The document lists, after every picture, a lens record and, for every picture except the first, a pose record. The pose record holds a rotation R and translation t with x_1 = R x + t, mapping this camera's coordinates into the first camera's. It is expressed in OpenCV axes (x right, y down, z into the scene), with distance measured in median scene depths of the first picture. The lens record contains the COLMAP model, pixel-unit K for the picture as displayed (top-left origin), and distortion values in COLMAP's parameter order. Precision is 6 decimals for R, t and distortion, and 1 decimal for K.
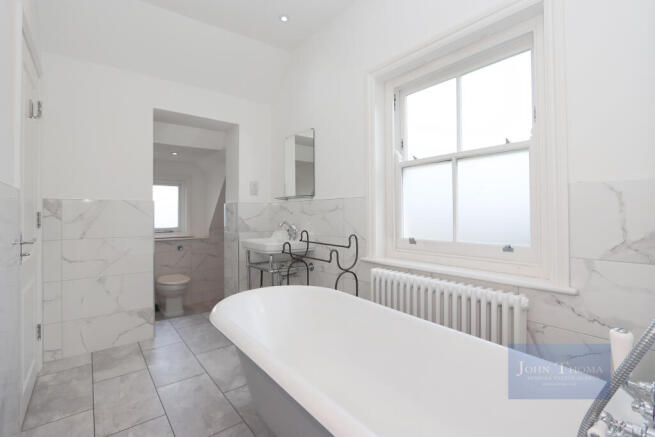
lens RADIAL K [[301.2, 0, 325.9], [0, 301.2, 214.6], [0, 0, 1]] dist [-0.003215, -0.000374]
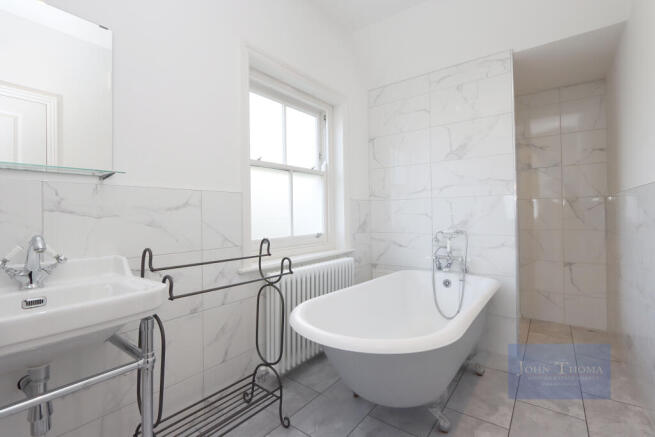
lens RADIAL K [[301.2, 0, 327.7], [0, 301.2, 214.3], [0, 0, 1]] dist [-0.003215, -0.000374]
pose [[-0.244622, 0.004862, 0.969606, -0.807998], [0.007522, 0.999967, -0.003117, 0.003683], [-0.969589, 0.006531, -0.244650, 1.126291]]
